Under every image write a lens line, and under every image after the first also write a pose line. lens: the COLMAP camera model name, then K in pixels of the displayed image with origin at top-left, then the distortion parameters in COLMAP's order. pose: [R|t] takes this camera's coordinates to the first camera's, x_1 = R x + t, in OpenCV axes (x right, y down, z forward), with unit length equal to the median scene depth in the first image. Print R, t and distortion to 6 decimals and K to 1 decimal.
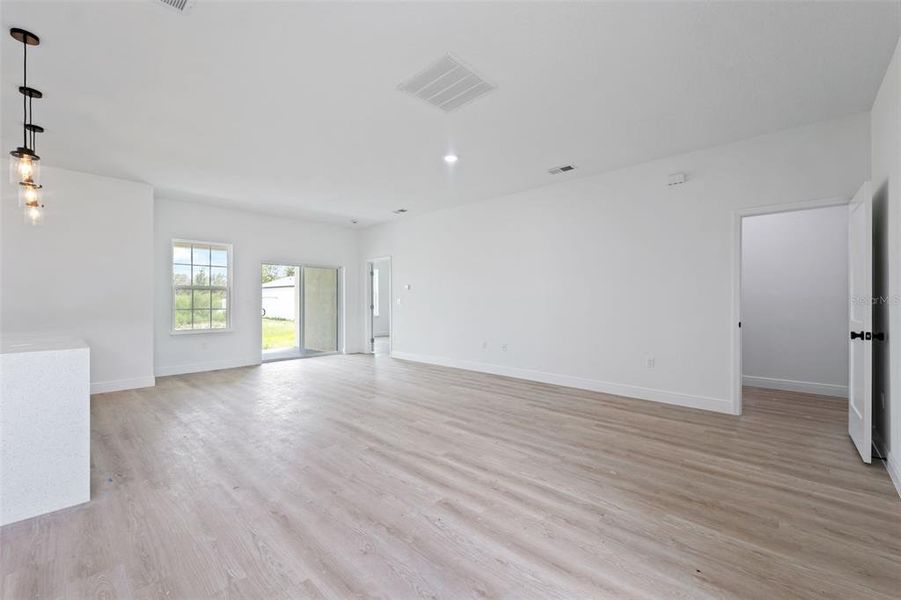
lens RADIAL K [[373.2, 0, 453.1], [0, 373.2, 297.6], [0, 0, 1]] dist [-0.002357, 0.000026]
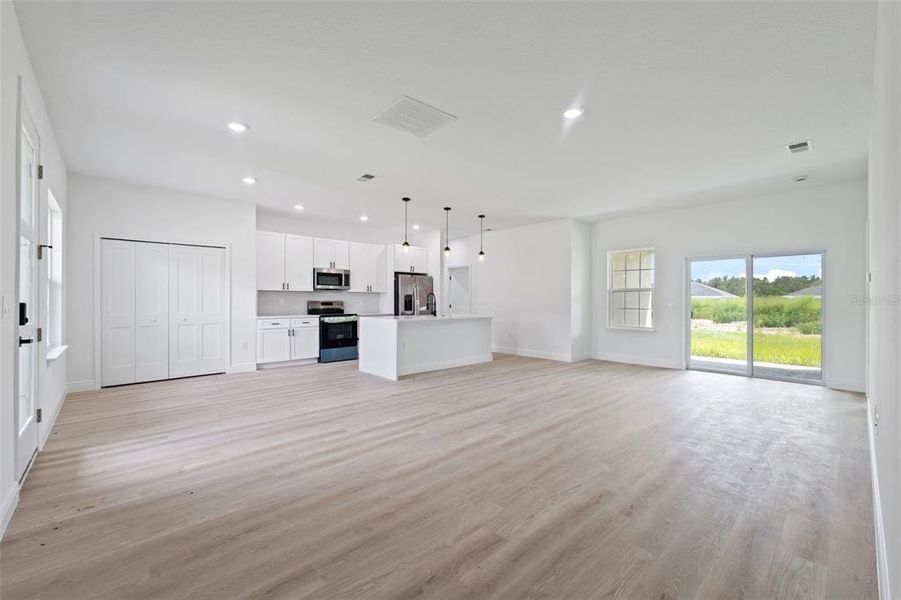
lens RADIAL K [[373.2, 0, 447.7], [0, 373.2, 297.3], [0, 0, 1]] dist [-0.002357, 0.000026]
pose [[-0.084752, -0.002276, -0.996399, 1.081797], [0.000092, 0.999997, -0.002292, -0.002239], [0.996402, -0.000286, -0.084752, 1.137492]]
